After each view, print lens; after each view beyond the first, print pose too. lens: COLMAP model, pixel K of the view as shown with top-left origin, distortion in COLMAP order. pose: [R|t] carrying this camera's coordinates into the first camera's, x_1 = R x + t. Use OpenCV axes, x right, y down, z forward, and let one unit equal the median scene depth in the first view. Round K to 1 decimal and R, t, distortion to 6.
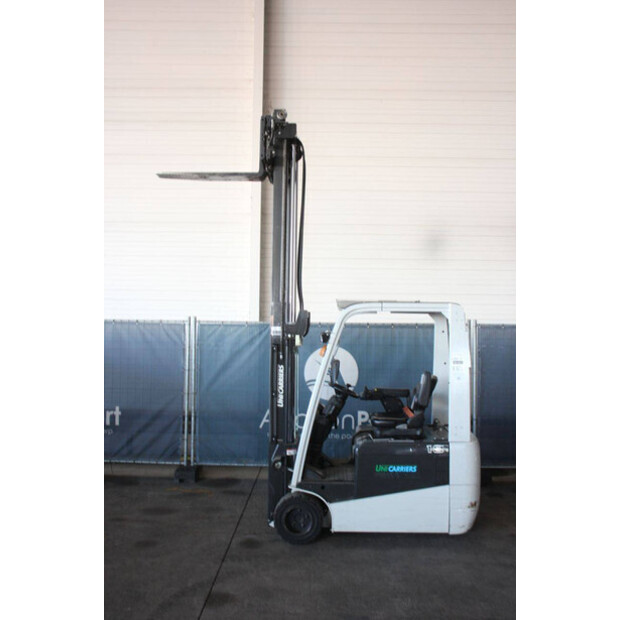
lens RADIAL K [[630.9, 0, 307.4], [0, 630.9, 312.1], [0, 0, 1]] dist [-0.054315, 0.000000]
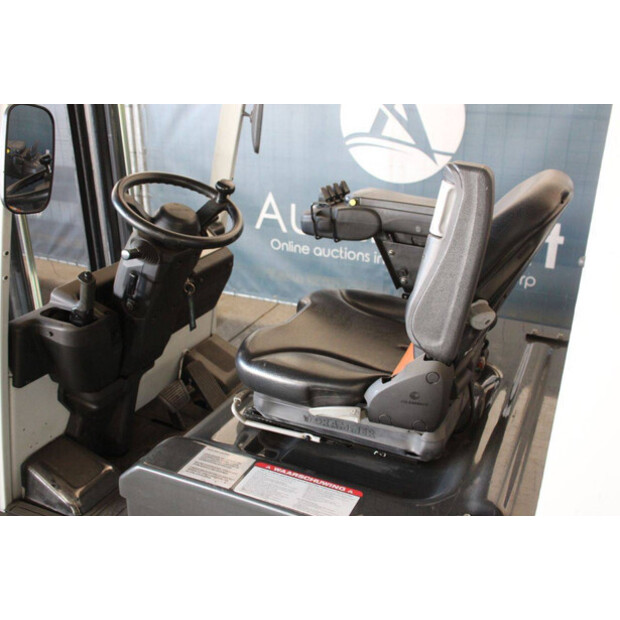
lens RADIAL K [[612.6, 0, 313.9], [0, 612.6, 308.4], [0, 0, 1]] dist [-0.066842, 0.000000]
pose [[0.918185, 0.143860, -0.369107, 0.216006], [0.022668, 0.911126, 0.411503, 0.061761], [0.395502, -0.386203, 0.833322, 0.834403]]
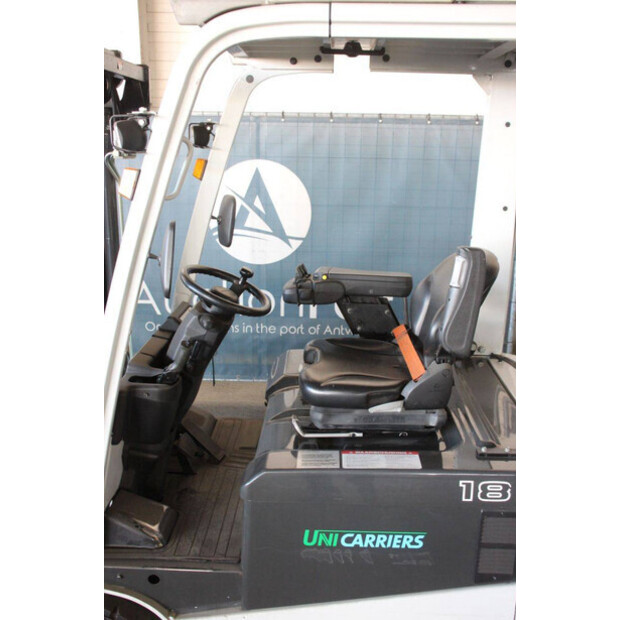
lens RADIAL K [[612.6, 0, 309.5], [0, 612.6, 310.9], [0, 0, 1]] dist [-0.066842, 0.000000]
pose [[0.999951, 0.001687, 0.009800, 0.105213], [-0.004519, 0.954953, 0.296721, 0.034548], [-0.008858, -0.296751, 0.954914, 0.701329]]
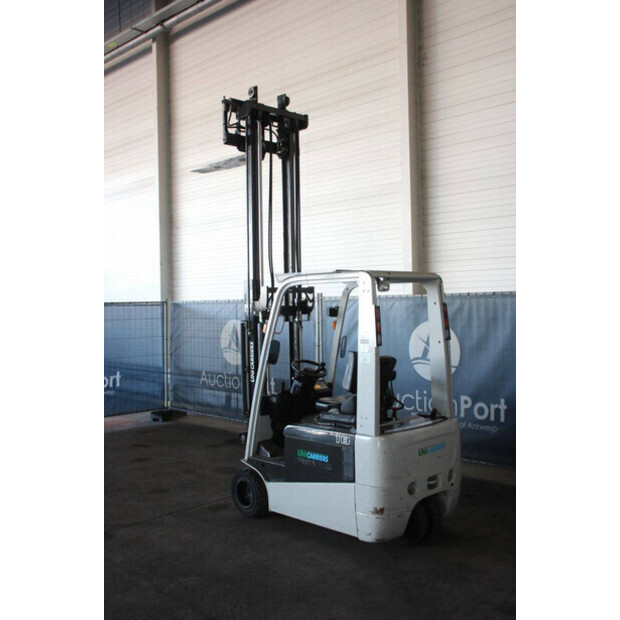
lens RADIAL K [[651.2, 0, 310.0], [0, 651.2, 314.3], [0, 0, 1]] dist [-0.051244, 0.000000]
pose [[0.723040, -0.016101, -0.690619, 0.769985], [0.049366, 0.998377, 0.028407, 0.015016], [0.689040, -0.054632, 0.722661, 0.311241]]
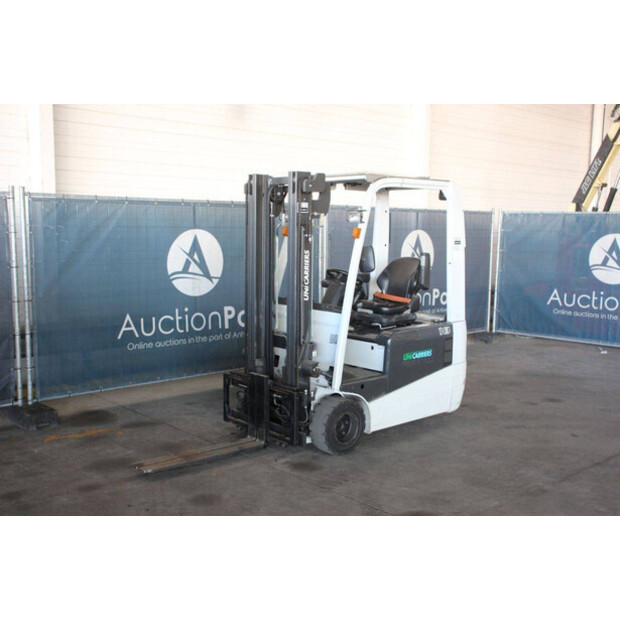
lens RADIAL K [[720.3, 0, 313.7], [0, 720.3, 309.4], [0, 0, 1]] dist [0.003571, 0.000000]
pose [[0.723600, -0.082060, 0.685324, -0.694260], [-0.026058, 0.988952, 0.145930, 0.024096], [-0.689728, -0.123453, 0.713467, 0.324158]]
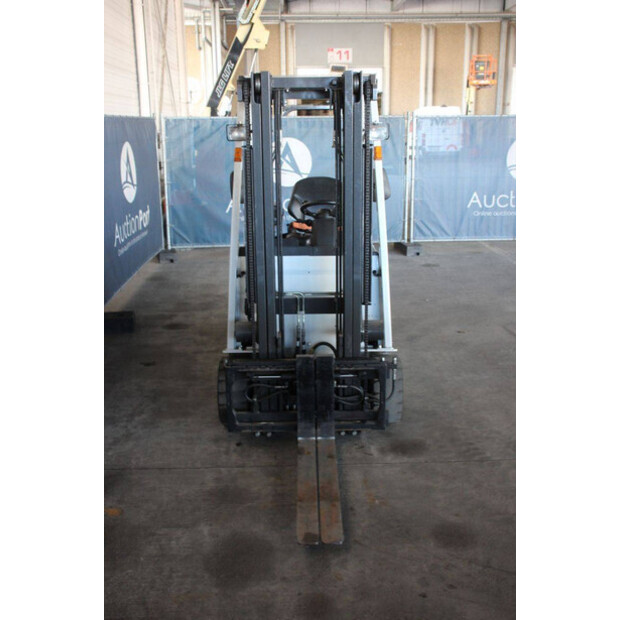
lens RADIAL K [[669.7, 0, 307.6], [0, 669.7, 326.5], [0, 0, 1]] dist [-0.005926, 0.000000]
pose [[-0.046930, -0.297901, 0.953443, -0.715288], [-0.018582, 0.954590, 0.297344, 0.029330], [-0.998725, -0.003762, -0.050335, 1.105321]]
